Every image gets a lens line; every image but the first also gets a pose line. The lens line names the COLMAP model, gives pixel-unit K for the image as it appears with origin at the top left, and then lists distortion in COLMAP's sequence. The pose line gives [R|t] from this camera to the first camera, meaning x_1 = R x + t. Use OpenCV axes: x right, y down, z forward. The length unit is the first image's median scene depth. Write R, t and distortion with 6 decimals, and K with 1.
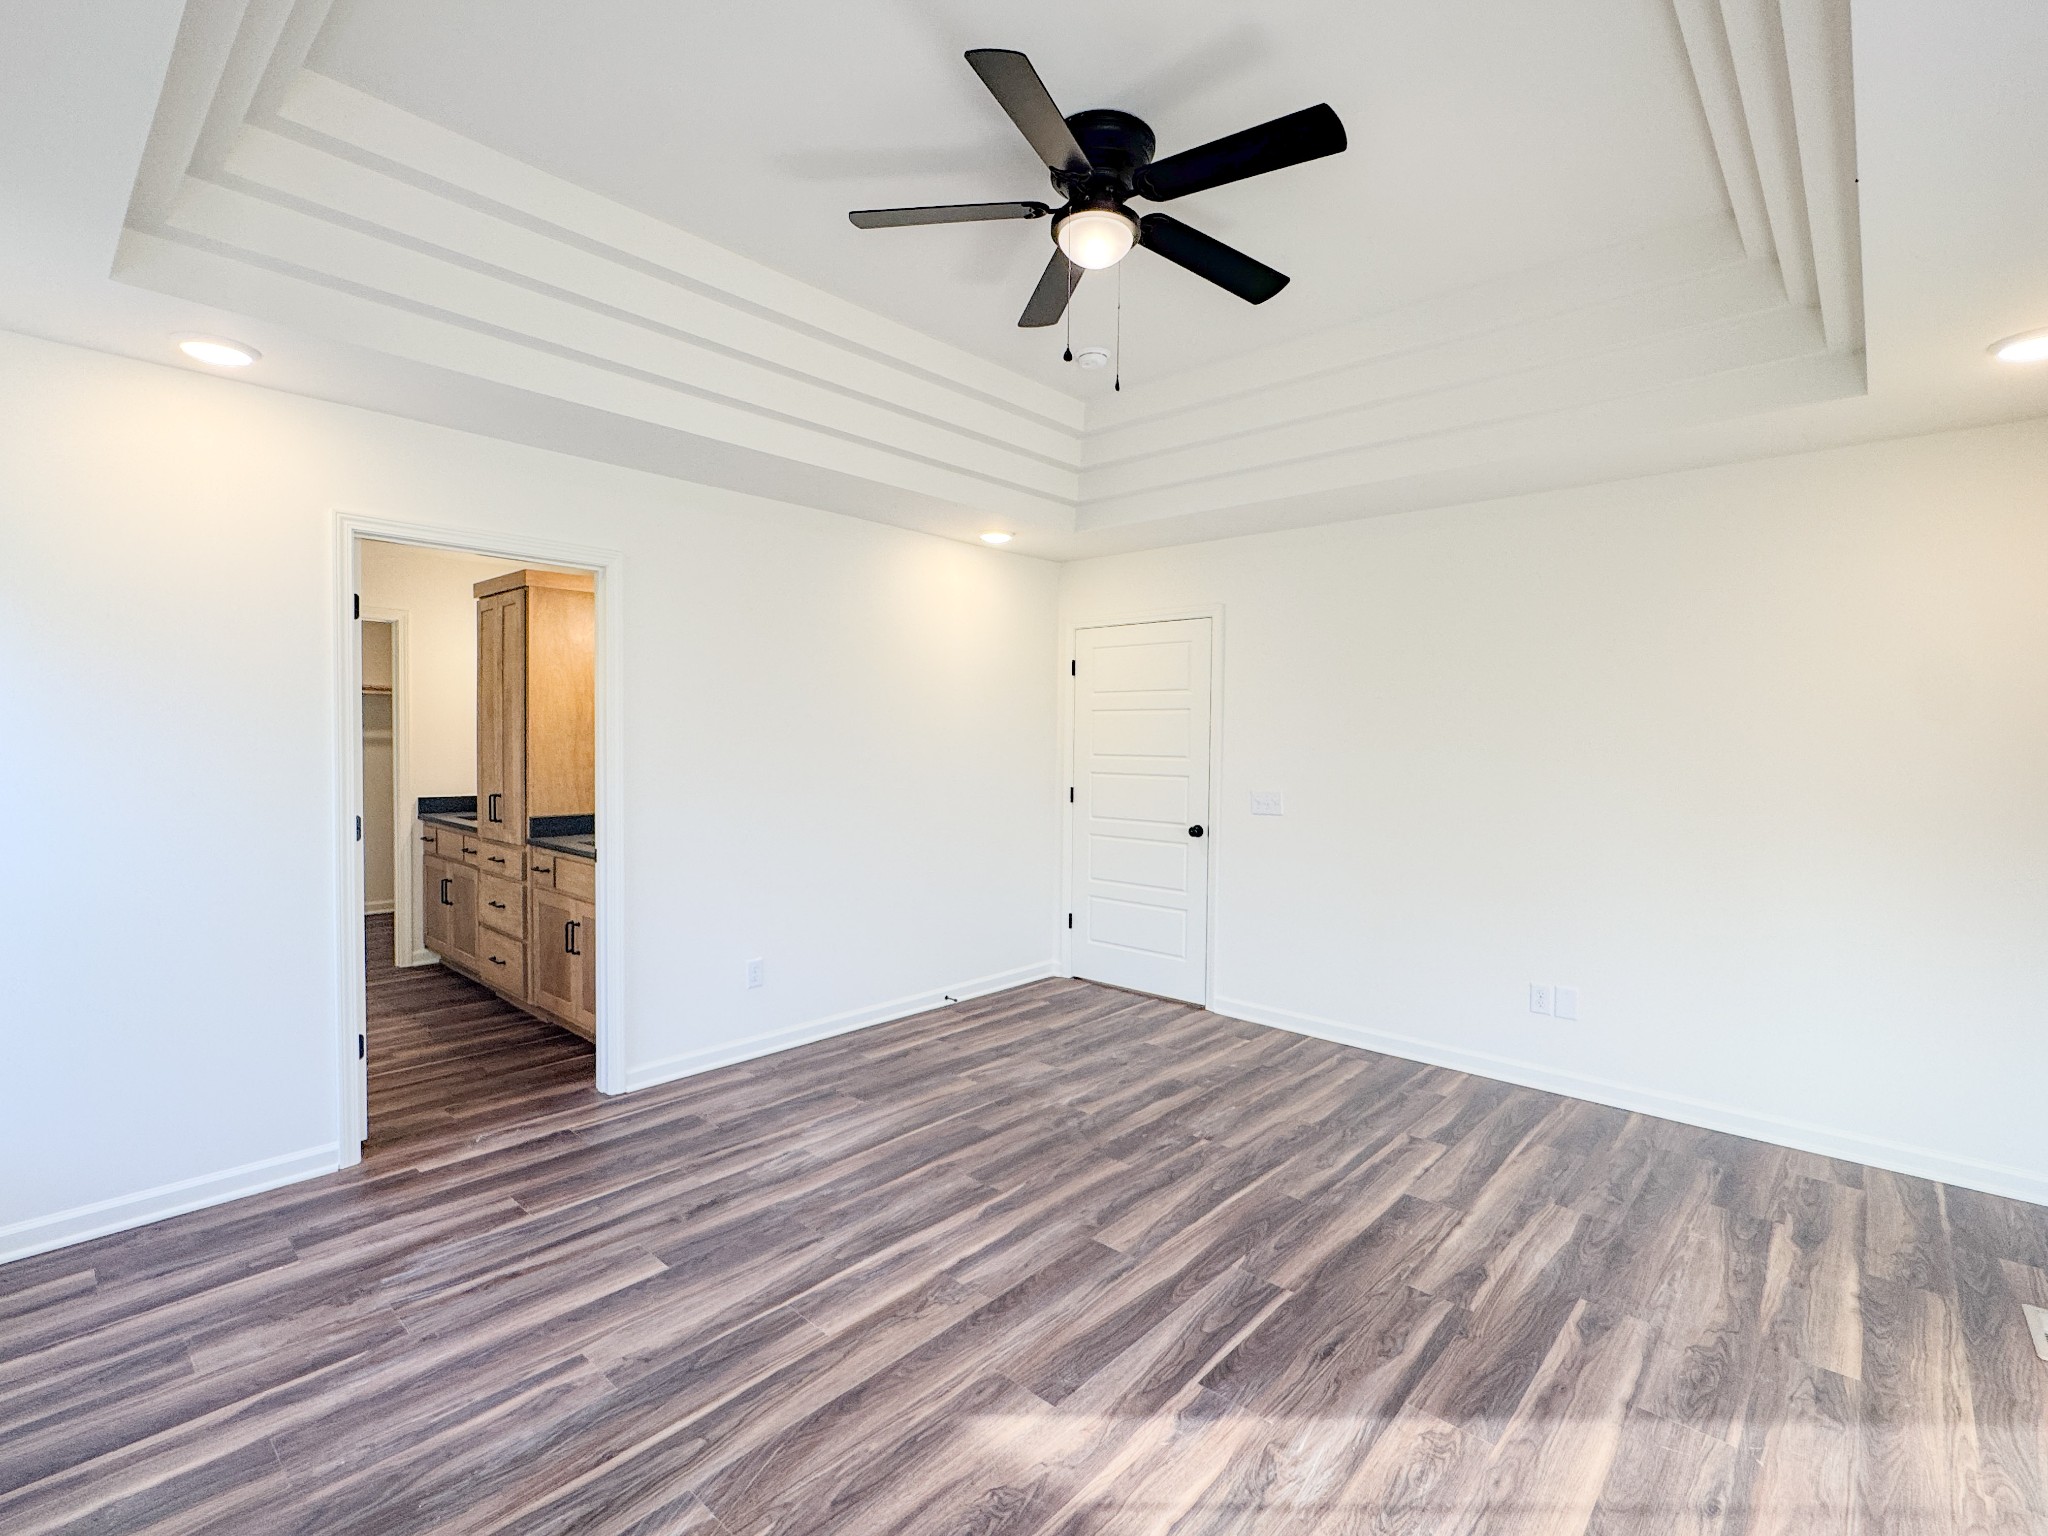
lens RADIAL K [[946.3, 0, 1022.2], [0, 946.3, 767.7], [0, 0, 1]] dist [-0.002383, -0.000148]
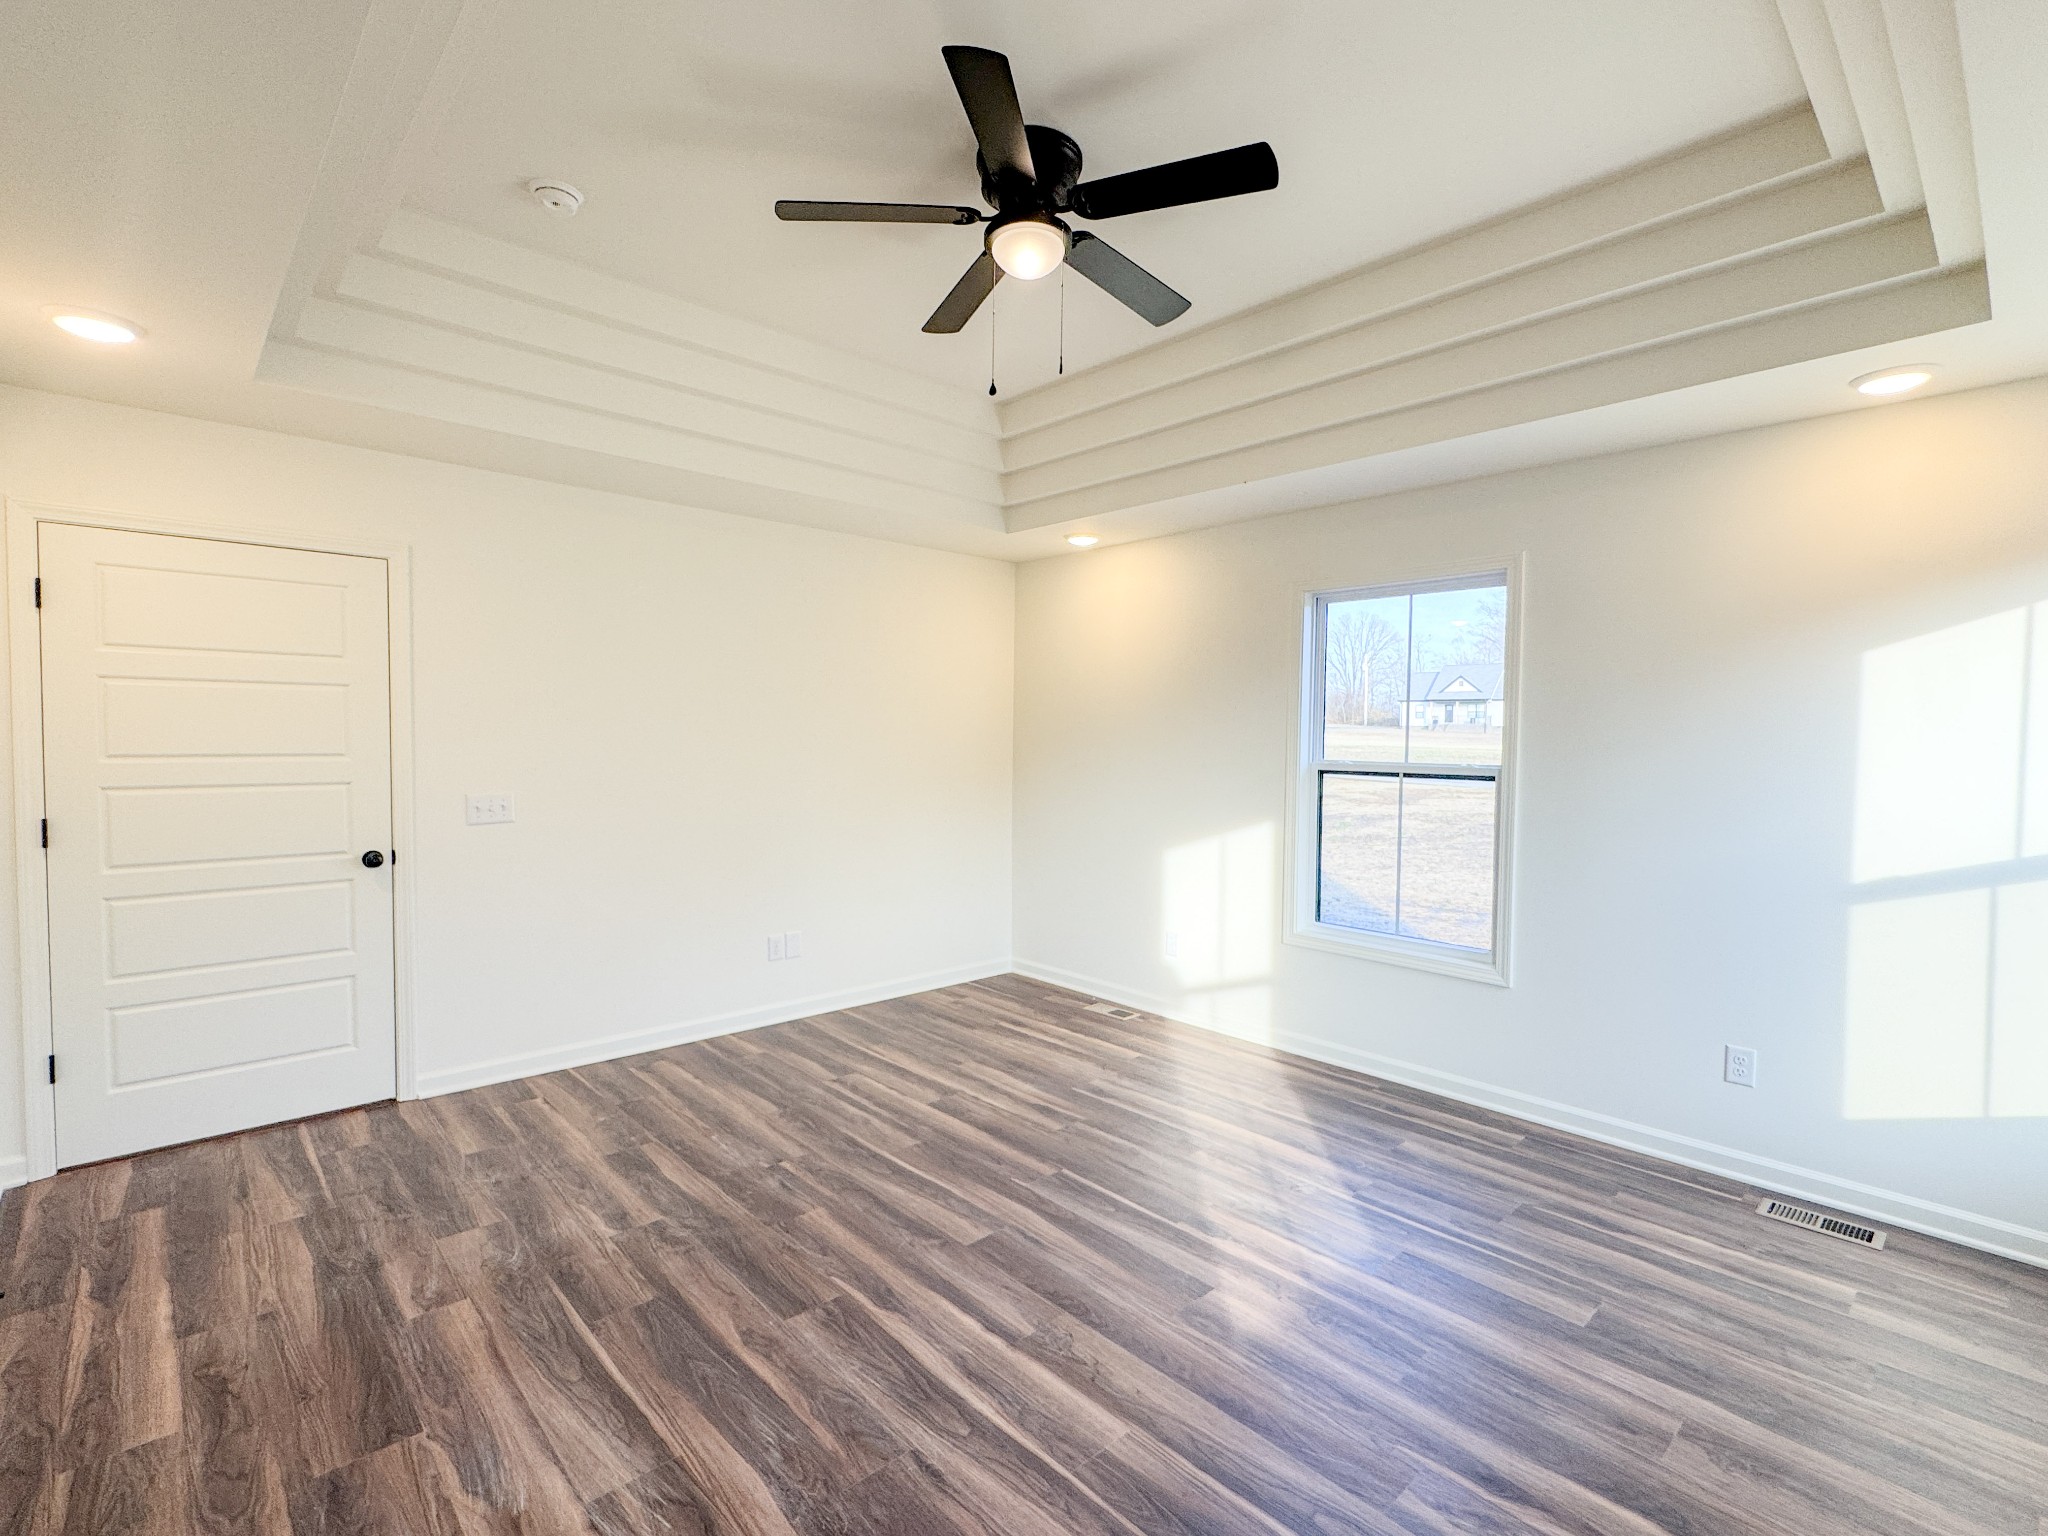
lens RADIAL K [[946.3, 0, 1022.2], [0, 946.3, 767.7], [0, 0, 1]] dist [-0.002383, -0.000148]
pose [[0.086543, -0.045909, 0.995190, -0.734992], [0.018787, 0.998835, 0.044444, -0.037432], [-0.996071, 0.014851, 0.087305, 0.704597]]
